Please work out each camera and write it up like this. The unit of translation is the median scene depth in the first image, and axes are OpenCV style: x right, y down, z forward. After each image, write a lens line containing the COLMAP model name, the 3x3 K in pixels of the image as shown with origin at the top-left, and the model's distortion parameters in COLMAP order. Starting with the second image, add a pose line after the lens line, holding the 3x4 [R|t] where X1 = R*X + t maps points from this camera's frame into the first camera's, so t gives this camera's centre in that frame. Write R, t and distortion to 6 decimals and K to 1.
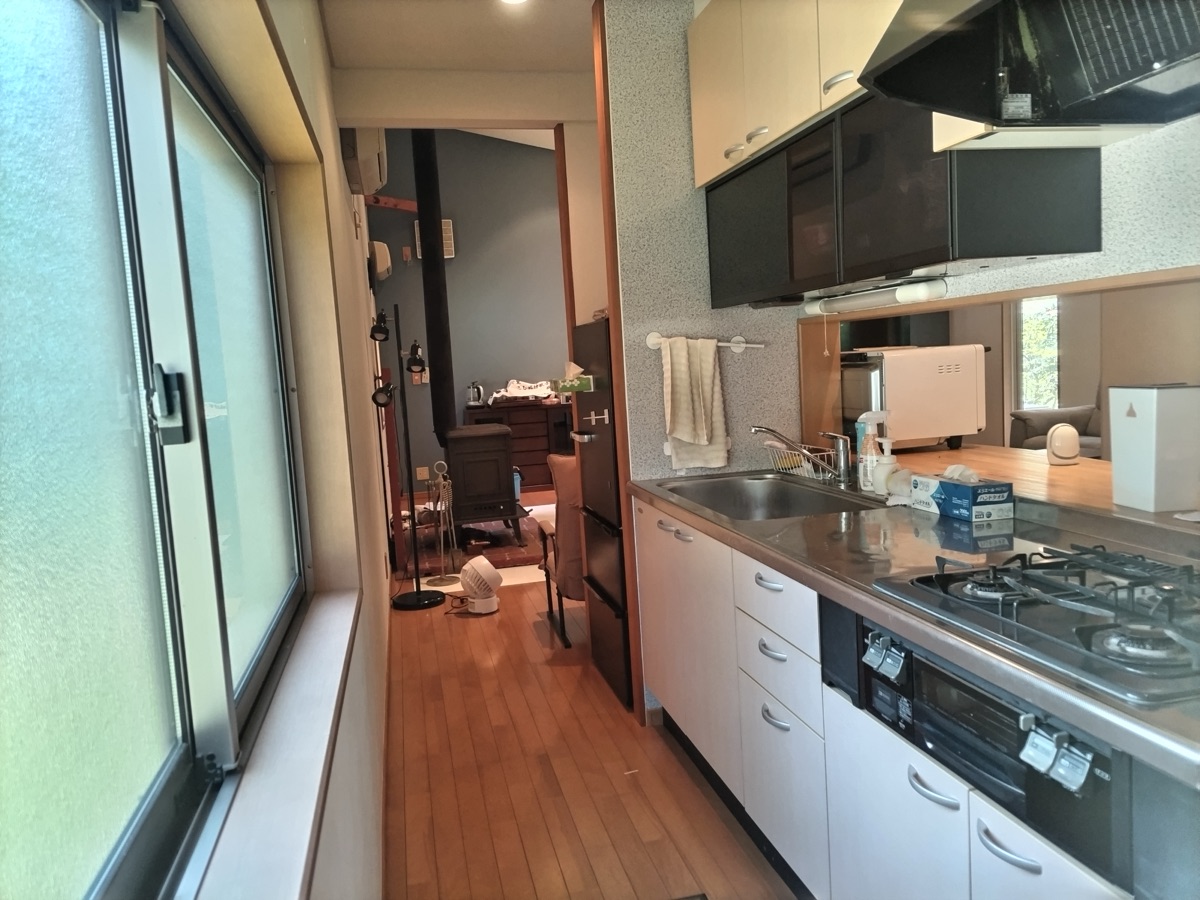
lens RADIAL K [[877.4, 0, 600.0], [0, 877.4, 450.0], [0, 0, 1]] dist [0.060210, -0.094370]
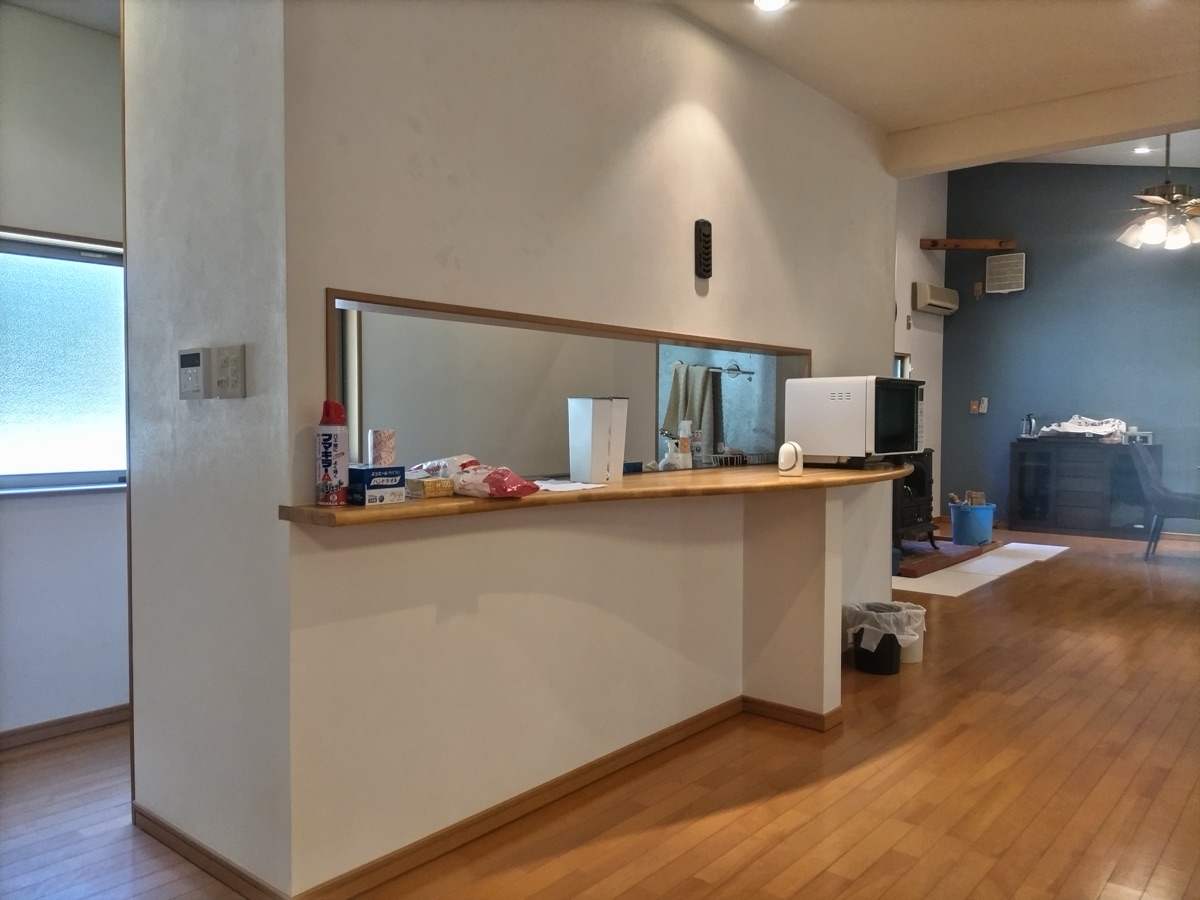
lens RADIAL K [[914.3, 0, 600.0], [0, 914.3, 450.0], [0, 0, 1]] dist [0.079345, -0.109325]
pose [[0.604916, 0.095498, -0.790542, 0.382155], [-0.124455, 0.991920, 0.024593, -0.004712], [0.786503, 0.083510, 0.611914, 0.012104]]
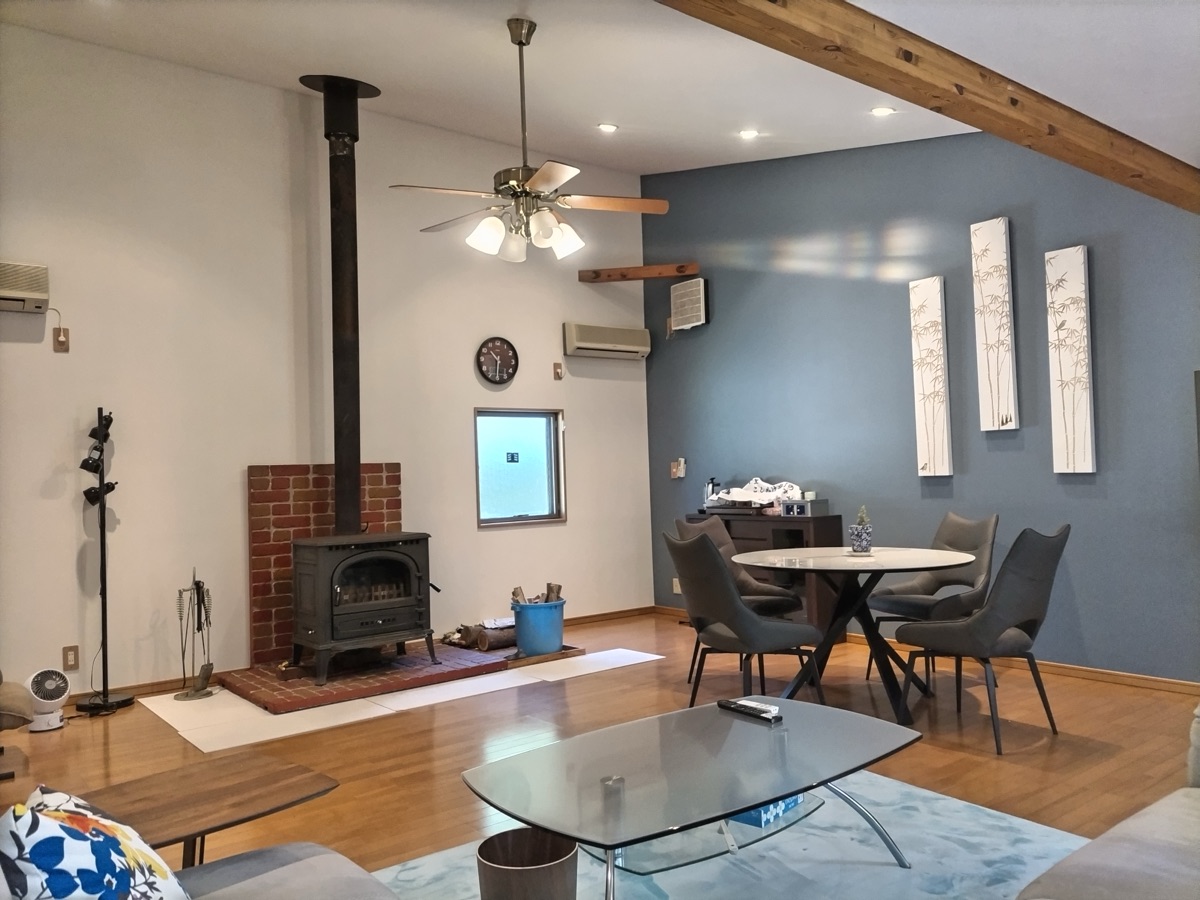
lens RADIAL K [[919.4, 0, 609.0], [0, 919.4, 444.3], [0, 0, 1]] dist [0.078443, -0.103487]
pose [[0.439003, 0.022704, -0.898199, 0.541571], [-0.086179, 0.996136, -0.016941, -0.086138], [0.894343, 0.084843, 0.439263, 0.571299]]
